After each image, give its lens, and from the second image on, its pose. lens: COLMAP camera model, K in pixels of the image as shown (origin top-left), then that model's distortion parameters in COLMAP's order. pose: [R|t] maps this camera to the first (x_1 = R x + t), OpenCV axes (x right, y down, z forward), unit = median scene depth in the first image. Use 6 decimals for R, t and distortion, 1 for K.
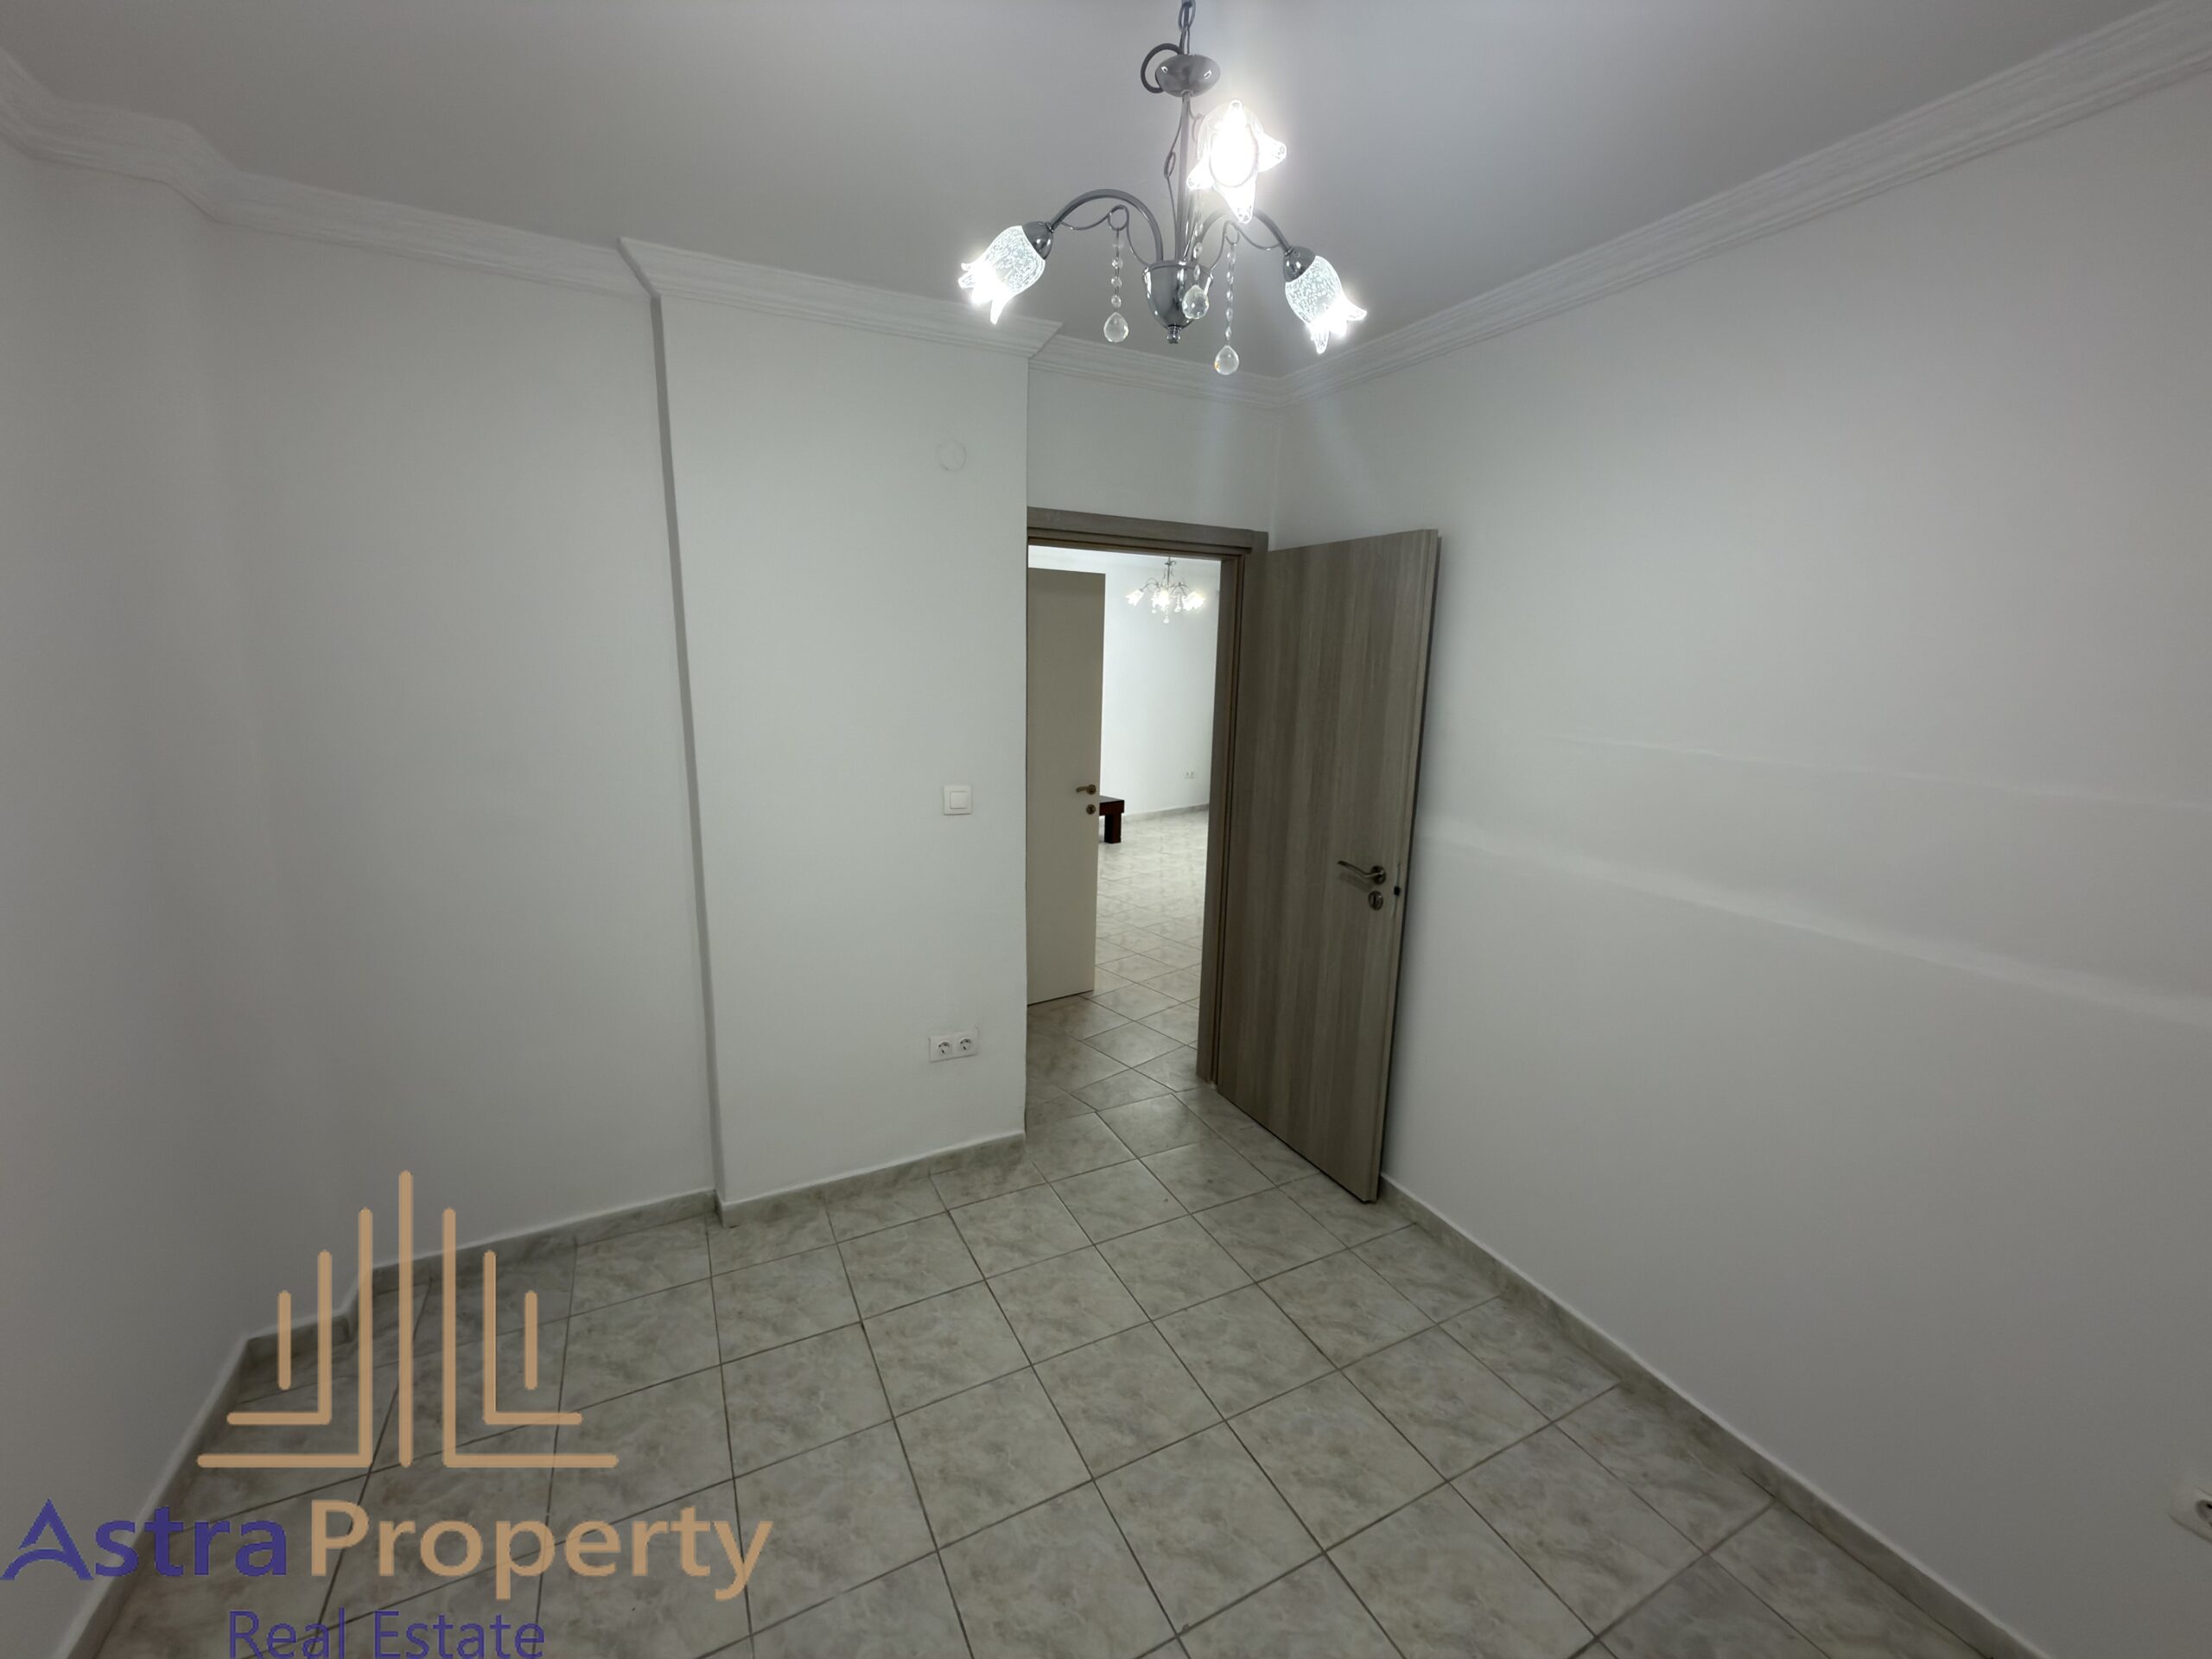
lens RADIAL K [[886.6, 0, 1110.7], [0, 886.6, 830.5], [0, 0, 1]] dist [-0.000301, 0.000834]
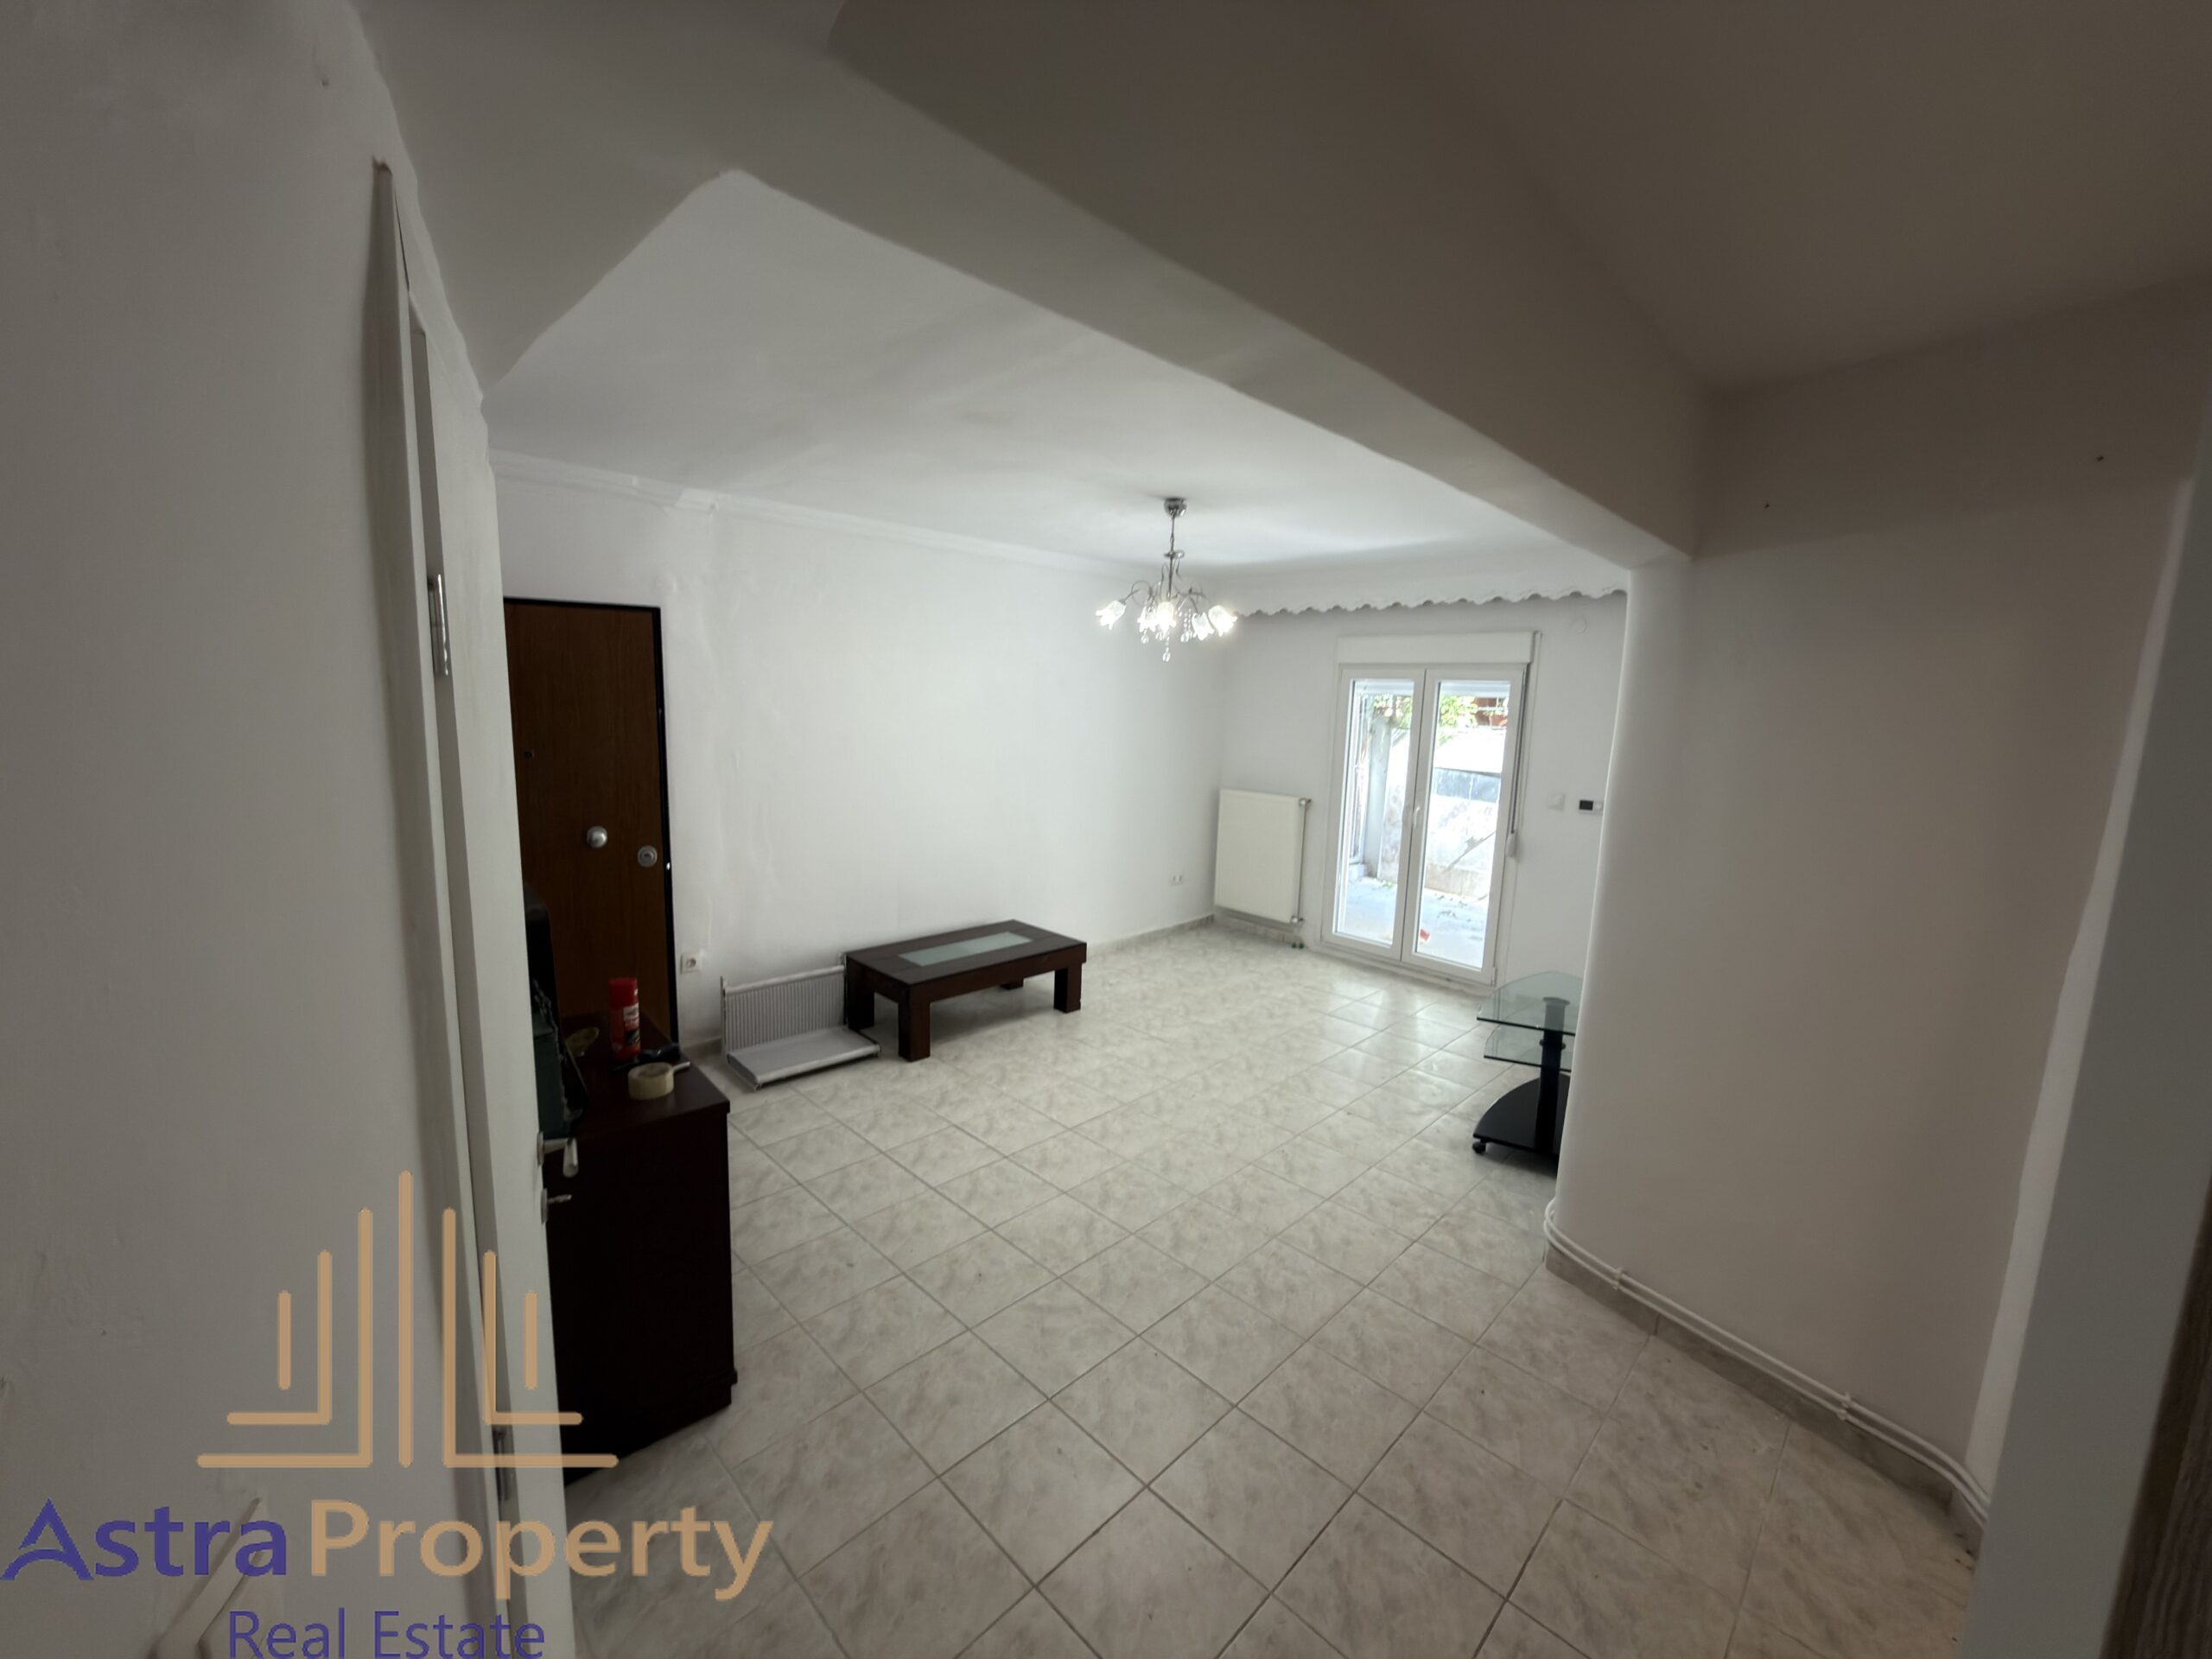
lens RADIAL K [[886.6, 0, 1113.5], [0, 886.6, 821.5], [0, 0, 1]] dist [-0.000301, 0.000834]
pose [[0.997901, 0.000732, 0.064752, -0.019783], [0.002725, 0.998575, -0.053293, -0.277072], [-0.064699, 0.053358, 0.996477, 1.212734]]
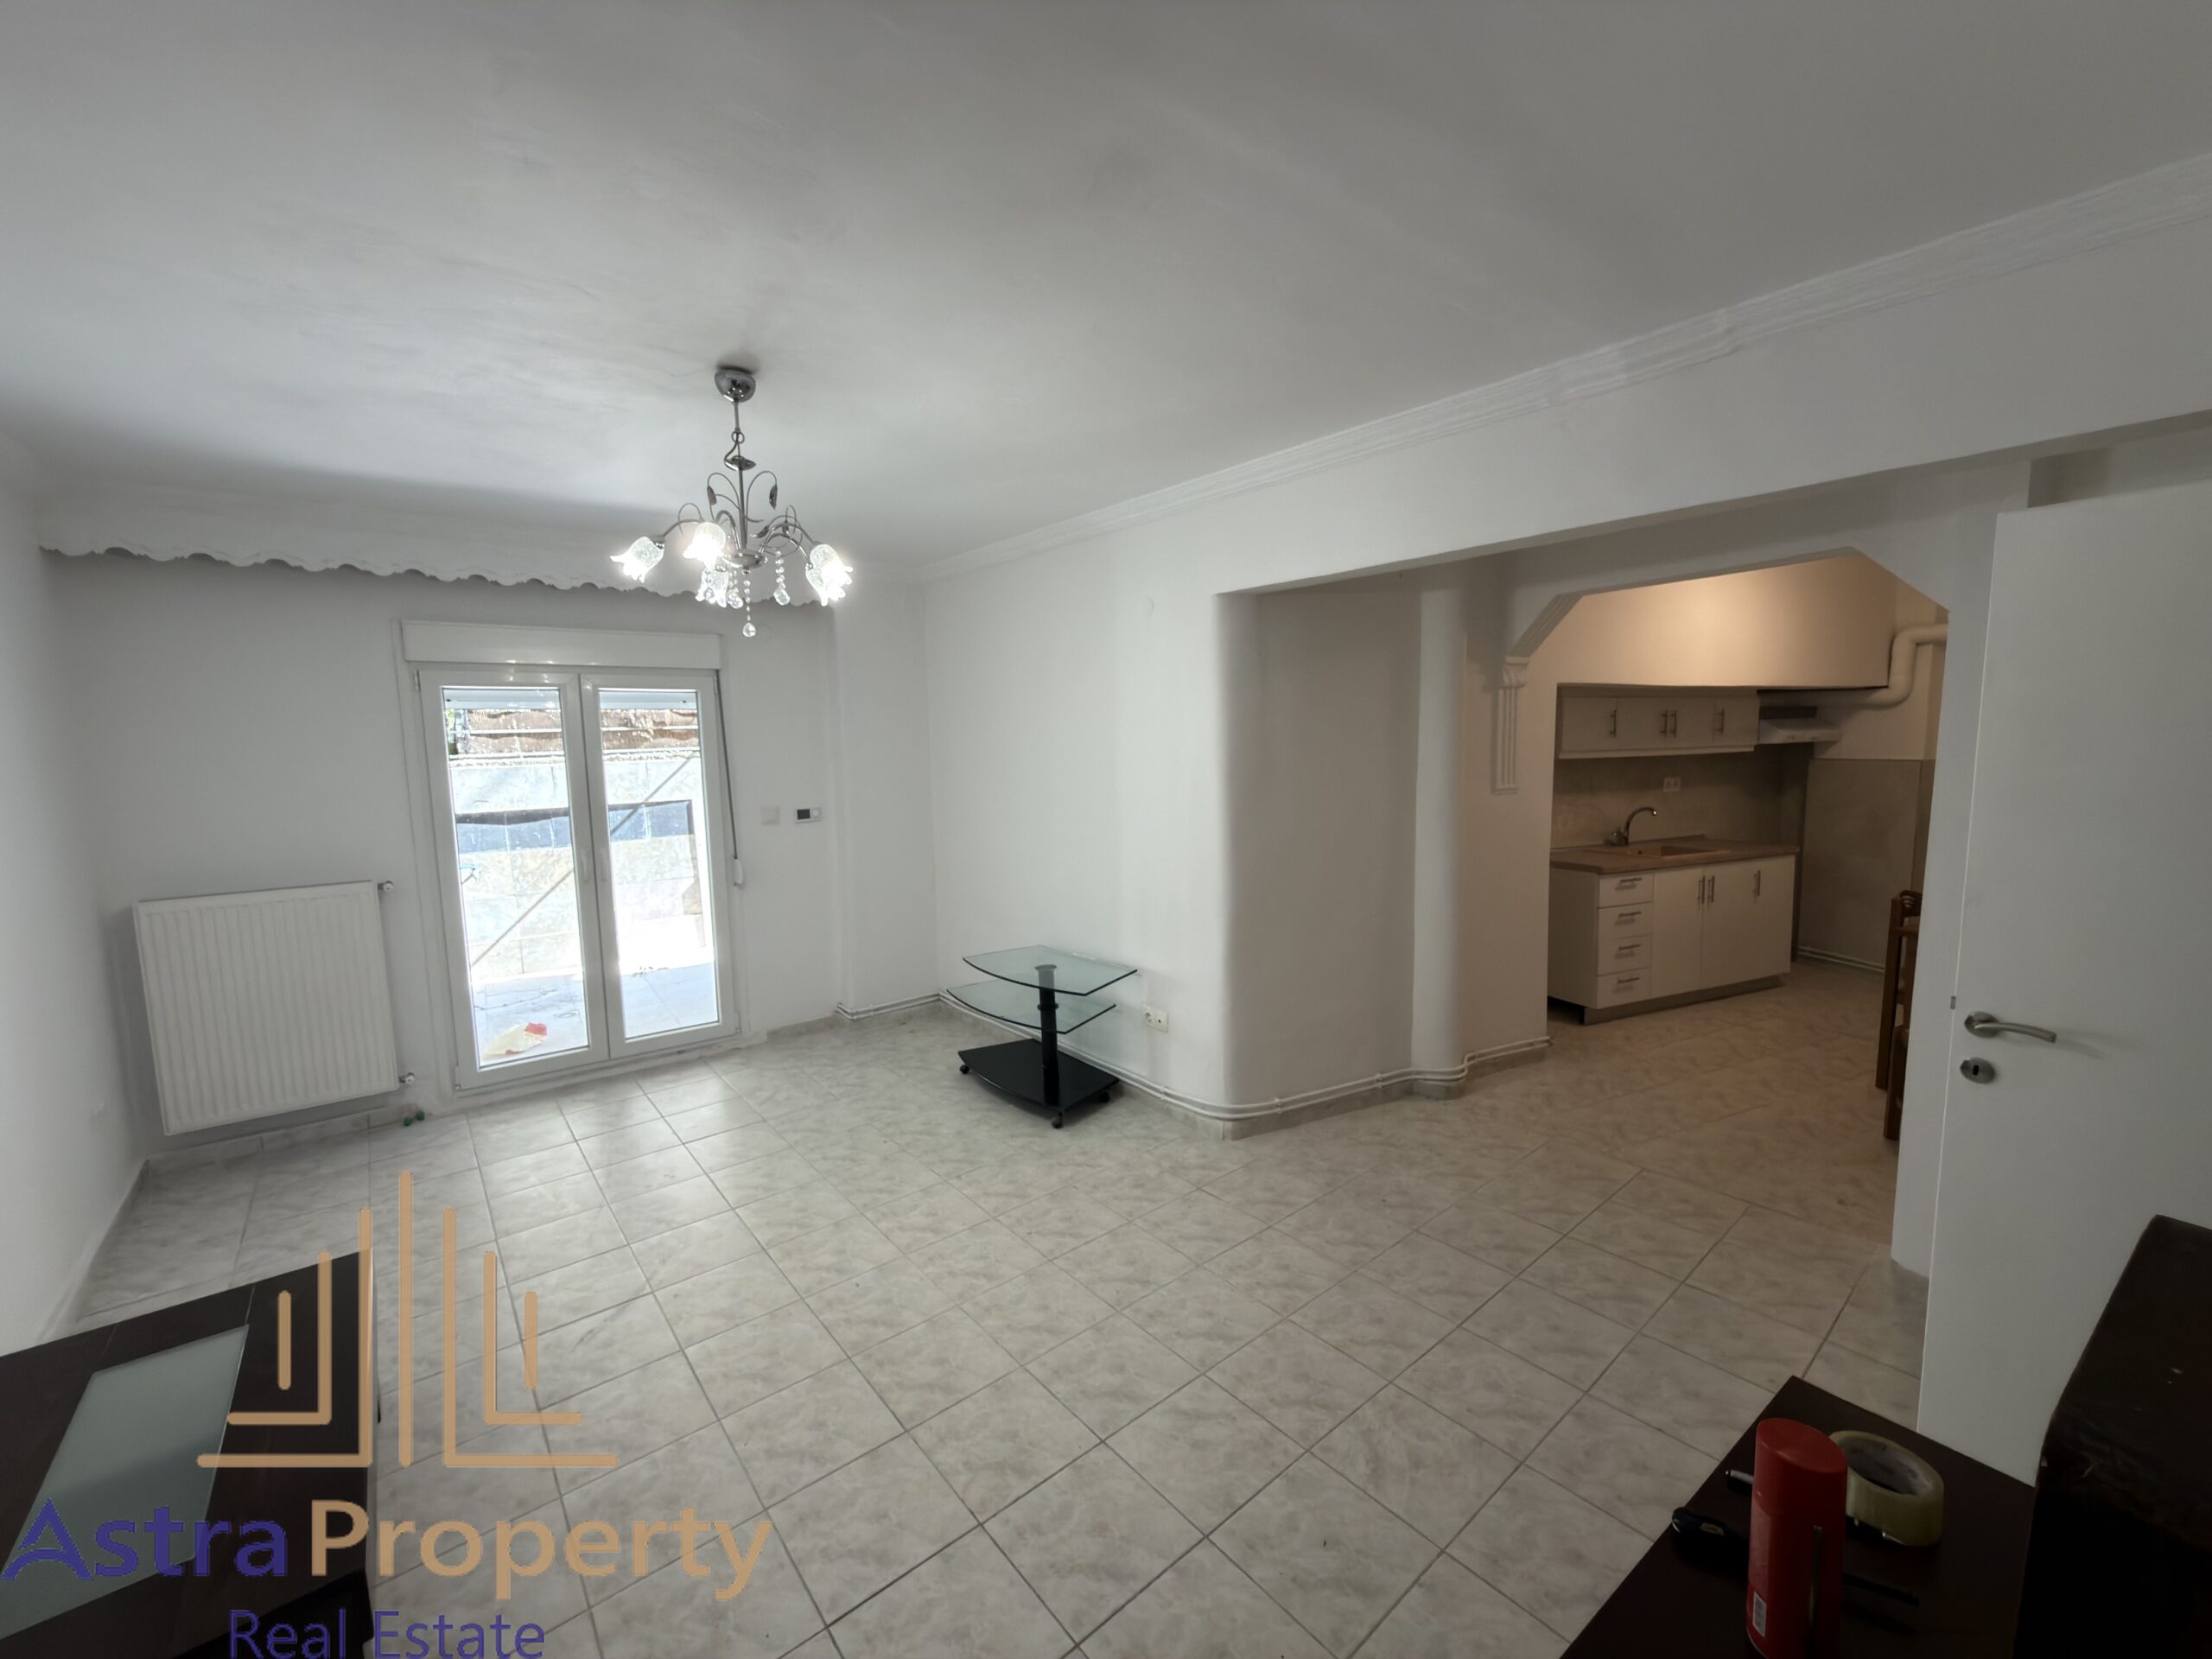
lens RADIAL K [[886.6, 0, 1095.8], [0, 886.6, 835.9], [0, 0, 1]] dist [-0.000301, 0.000834]
pose [[0.043402, -0.139413, 0.989283, -0.761750], [0.218667, 0.967532, 0.126754, -0.476114], [-0.974834, 0.210822, 0.072478, 2.345391]]
